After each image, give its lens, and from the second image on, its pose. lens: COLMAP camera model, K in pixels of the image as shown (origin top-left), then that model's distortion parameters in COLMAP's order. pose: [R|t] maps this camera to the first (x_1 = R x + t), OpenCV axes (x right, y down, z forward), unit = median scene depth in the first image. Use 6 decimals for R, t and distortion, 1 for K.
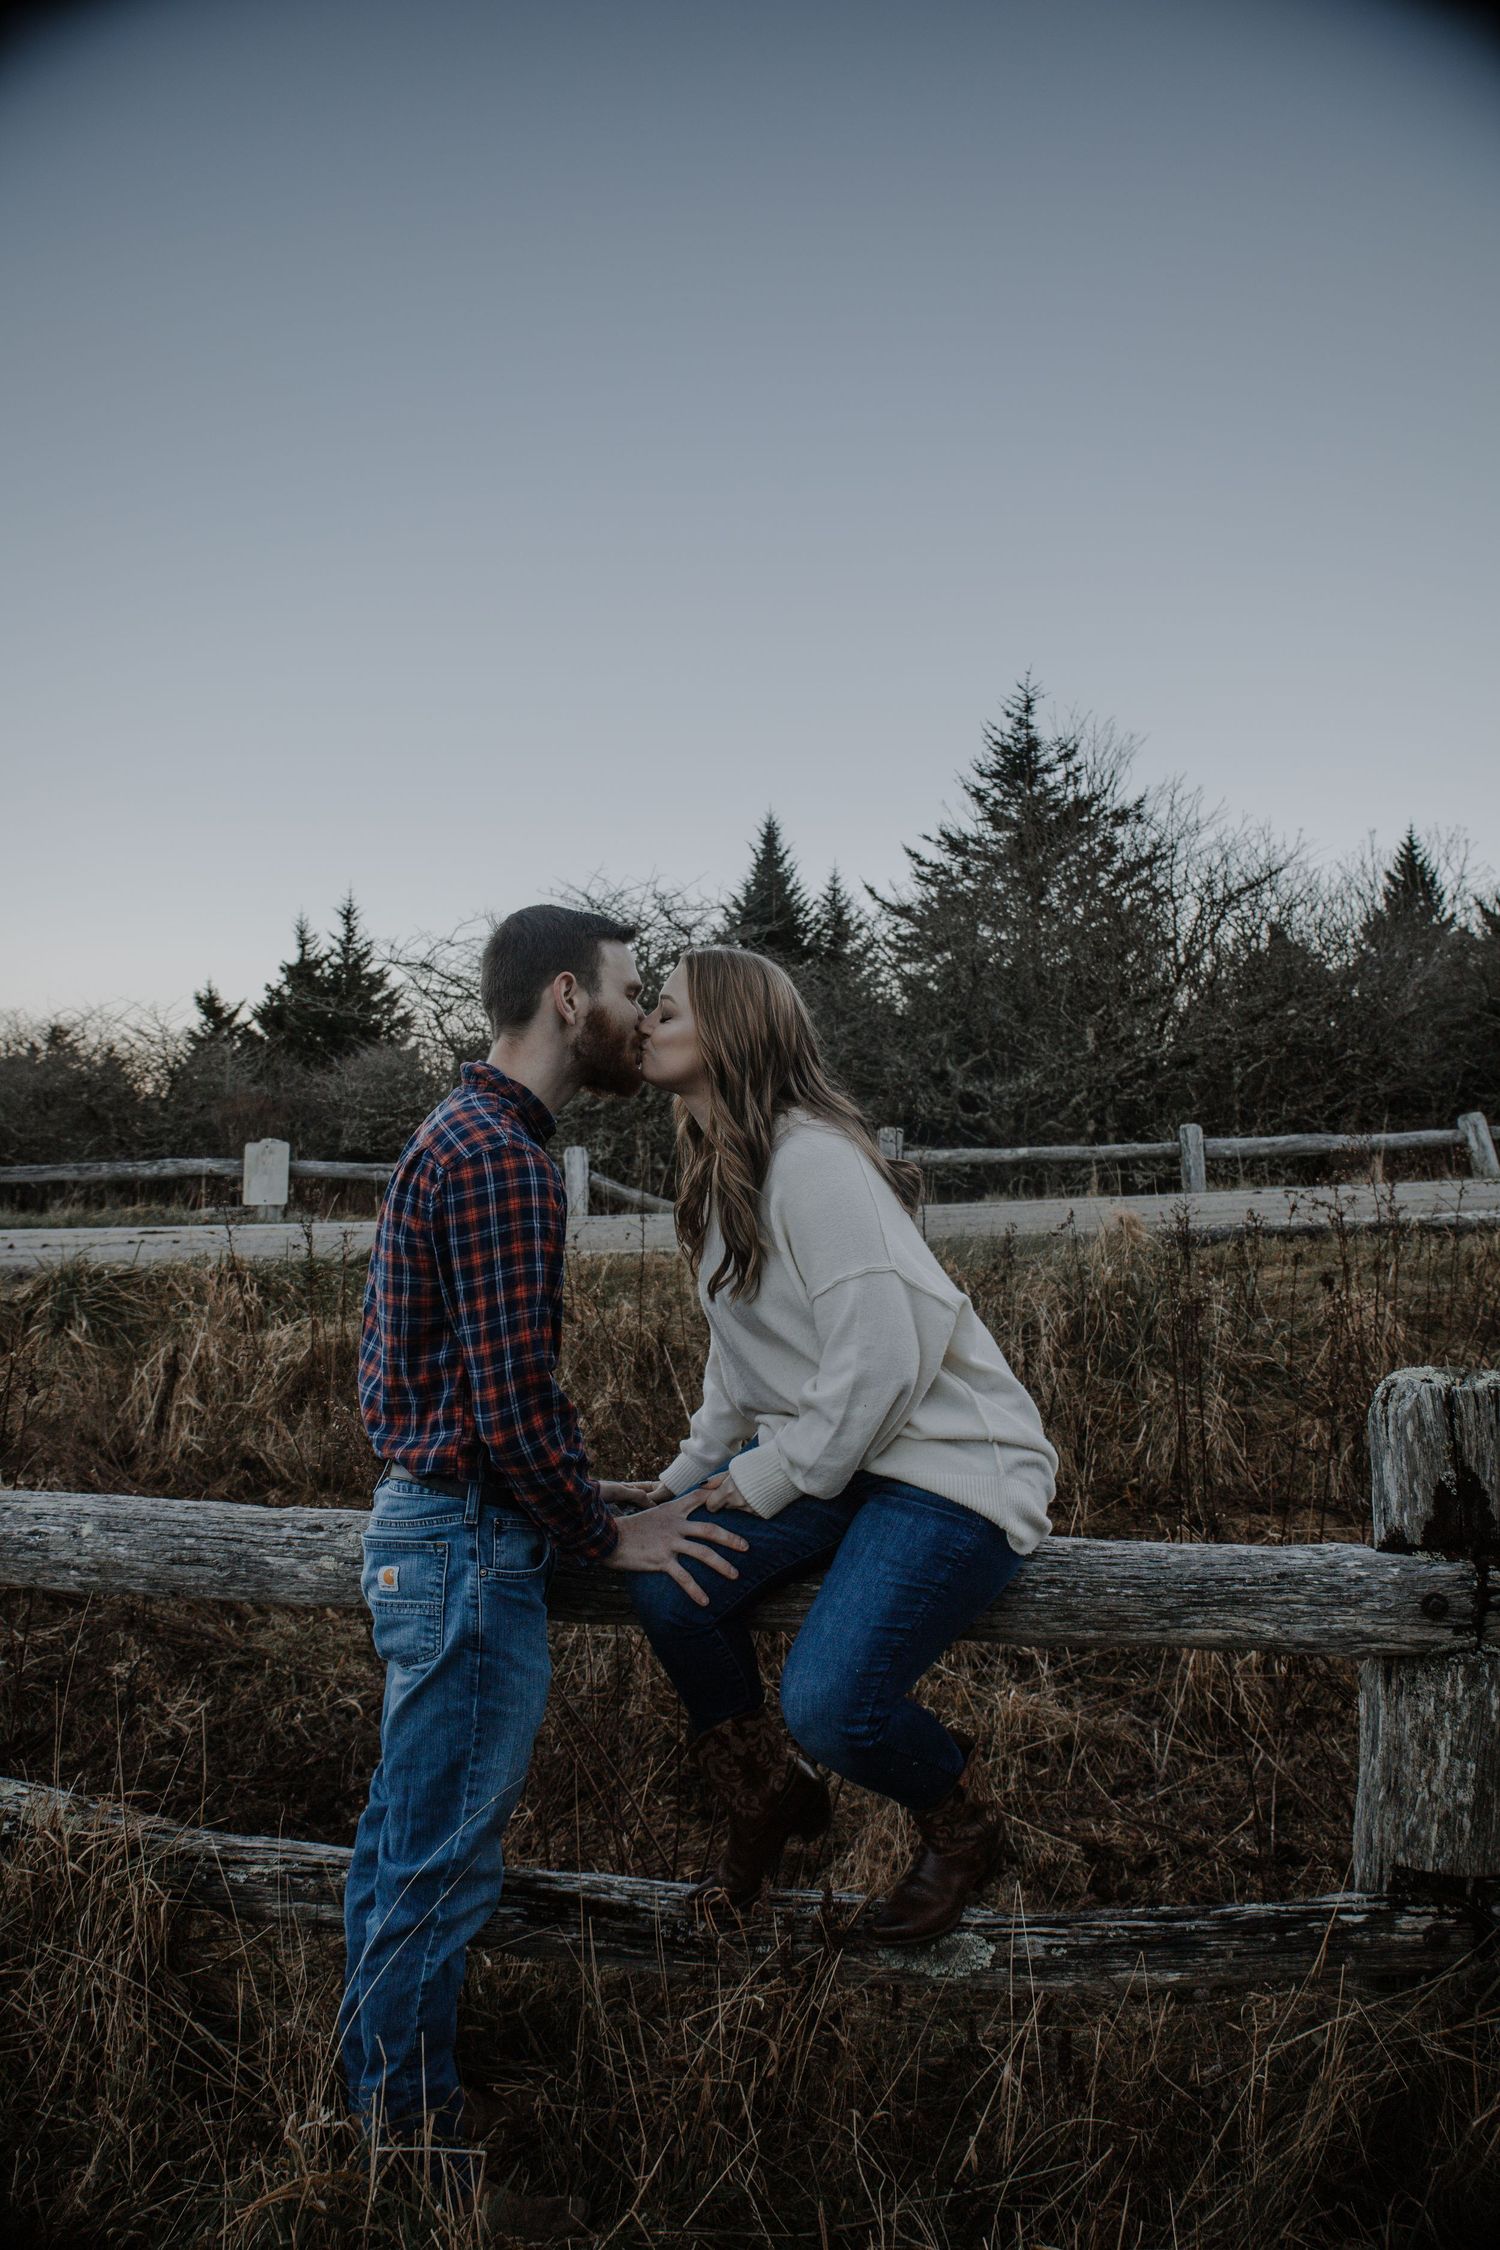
lens RADIAL K [[1564.0, 0, 750.0], [0, 1564.0, 1125.0], [0, 0, 1]] dist [-0.174184, 0.096275]
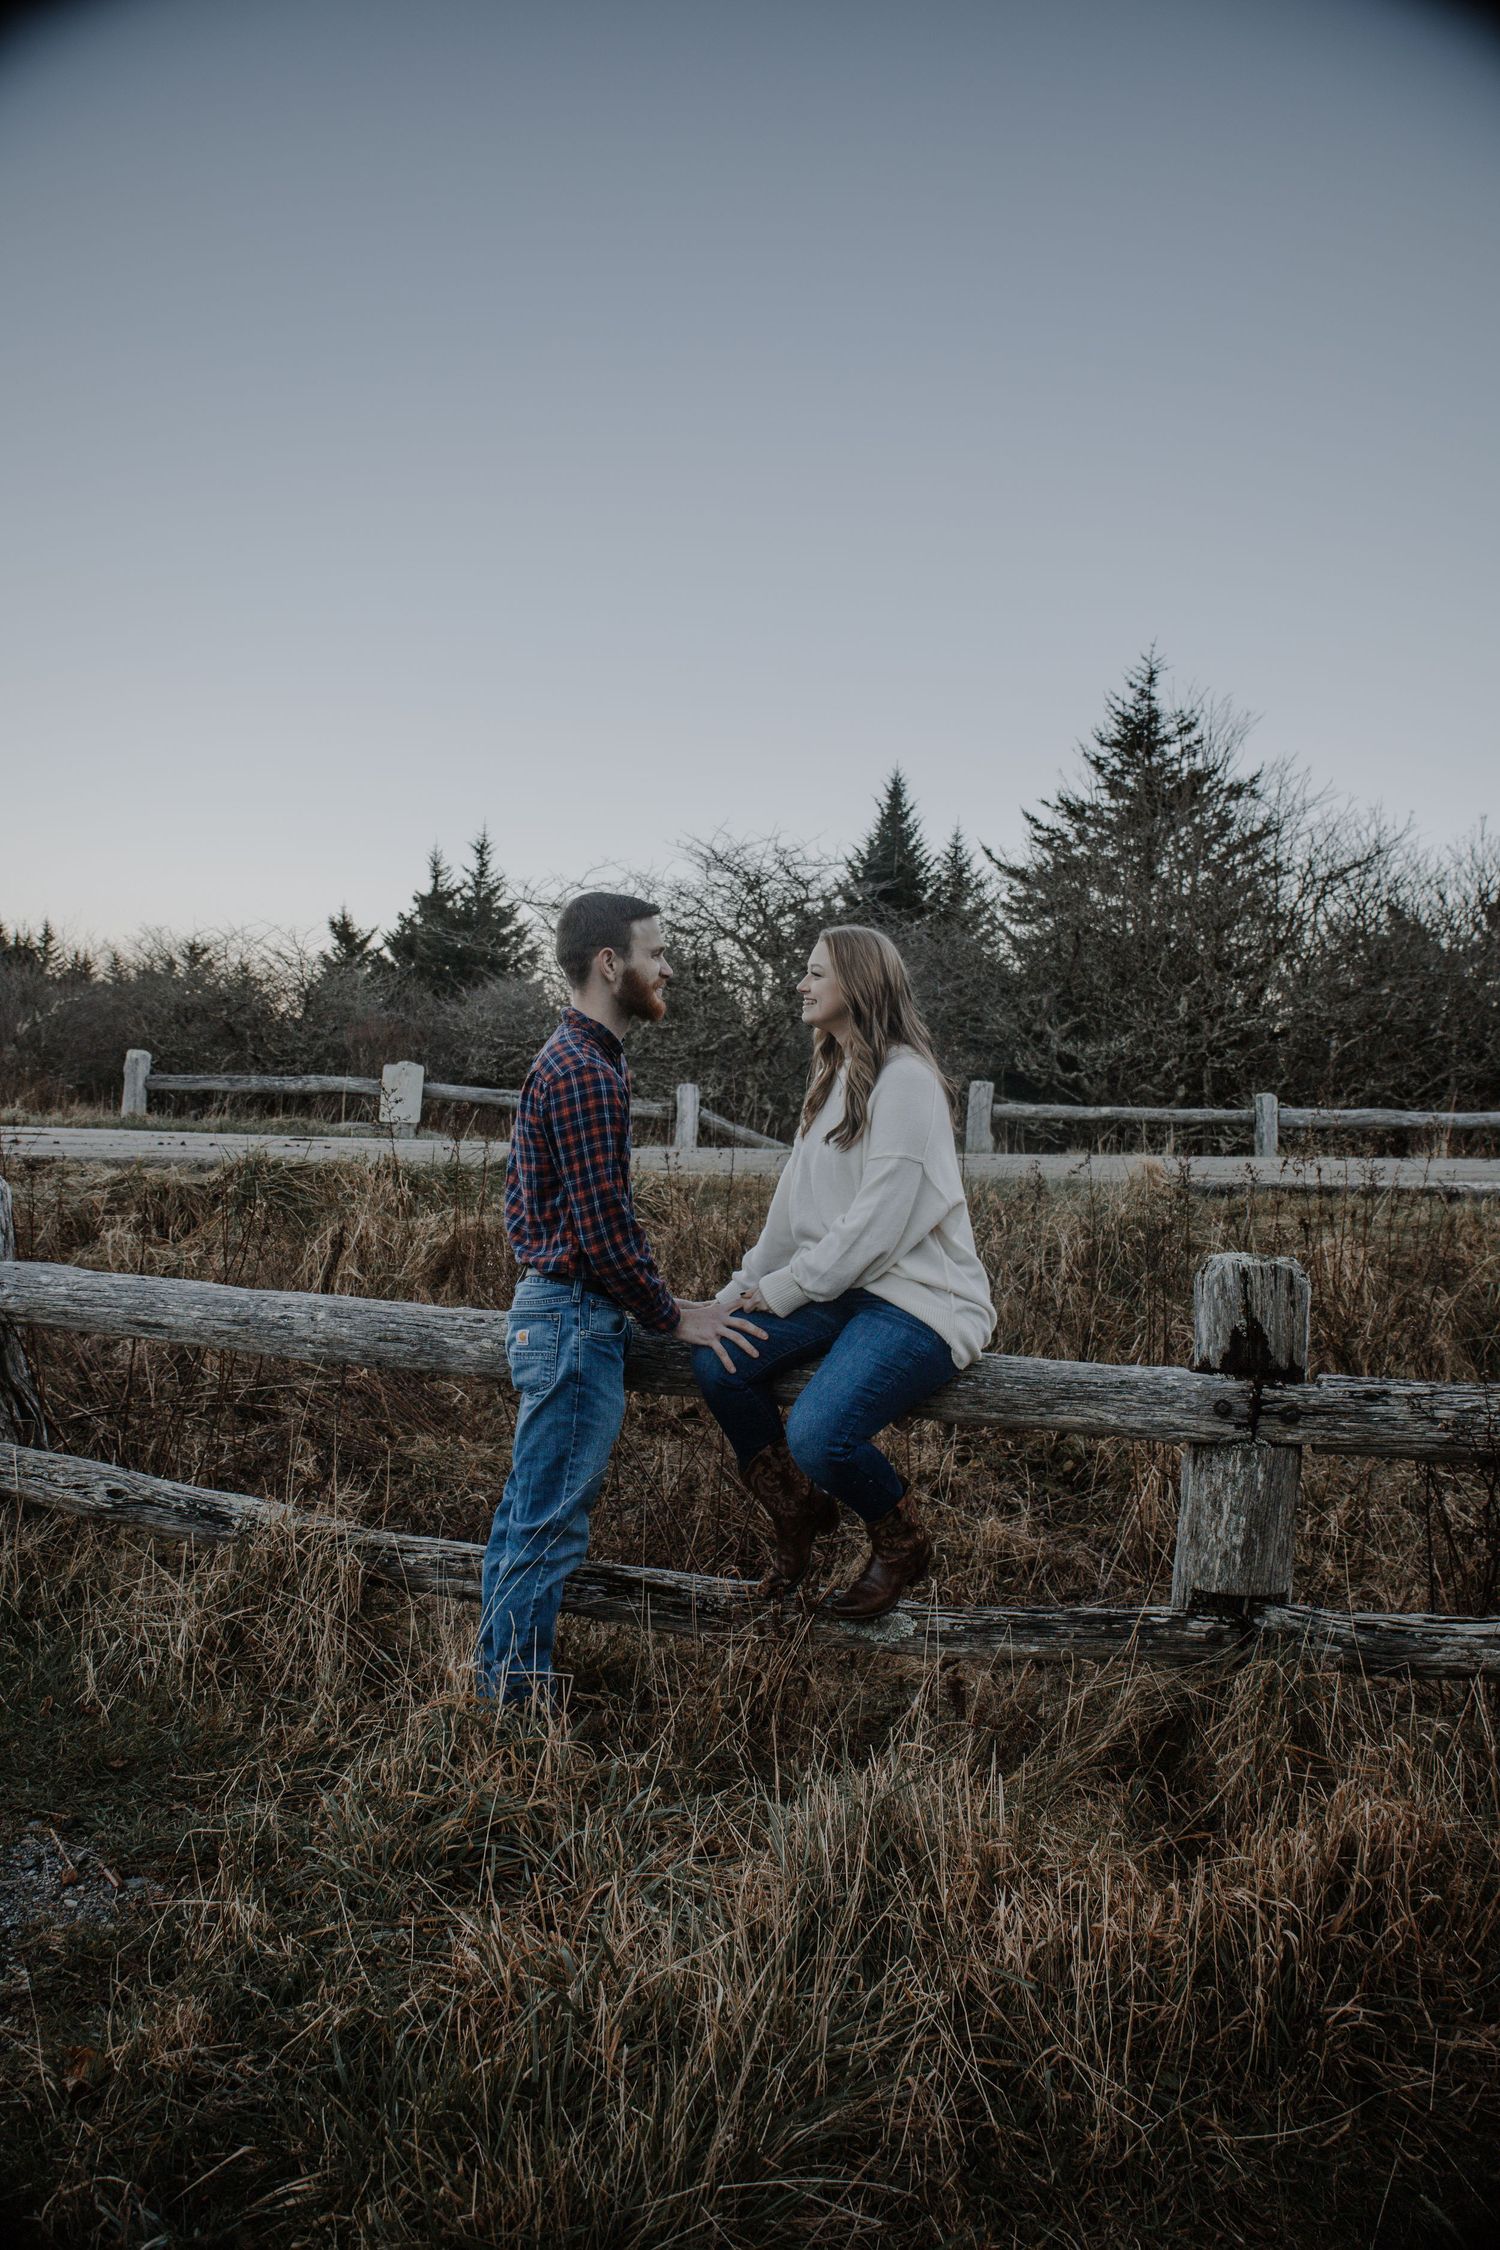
lens RADIAL K [[1629.4, 0, 729.2], [0, 1629.4, 1089.6], [0, 0, 1]] dist [-0.203118, 0.108886]
pose [[0.994470, 0.053486, -0.090381, 0.018277], [-0.052534, 0.998536, 0.012879, 0.002169], [0.090938, -0.008059, 0.995824, -0.115477]]
